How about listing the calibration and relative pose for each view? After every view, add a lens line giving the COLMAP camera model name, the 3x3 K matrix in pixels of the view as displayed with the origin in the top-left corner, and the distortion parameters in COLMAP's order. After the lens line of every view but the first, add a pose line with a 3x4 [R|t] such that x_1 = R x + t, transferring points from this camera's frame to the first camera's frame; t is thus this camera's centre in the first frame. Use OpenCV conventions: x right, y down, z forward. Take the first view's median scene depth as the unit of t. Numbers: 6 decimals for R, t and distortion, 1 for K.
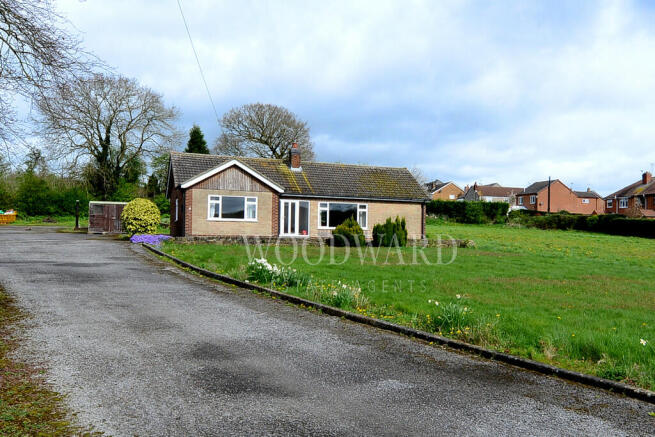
lens RADIAL K [[637.4, 0, 442.1], [0, 637.4, 218.6], [0, 0, 1]] dist [0.000441, -0.001037]
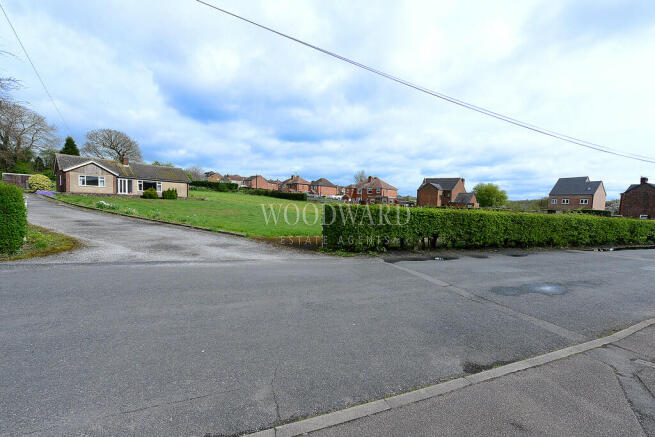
lens RADIAL K [[267.9, 0, 336.0], [0, 267.9, 216.1], [0, 0, 1]] dist [-0.000739, -0.000019]
pose [[0.916415, 0.005109, 0.400196, 0.079372], [-0.042202, 0.995578, 0.083928, -0.006353], [-0.397998, -0.093802, 0.912578, -0.213157]]
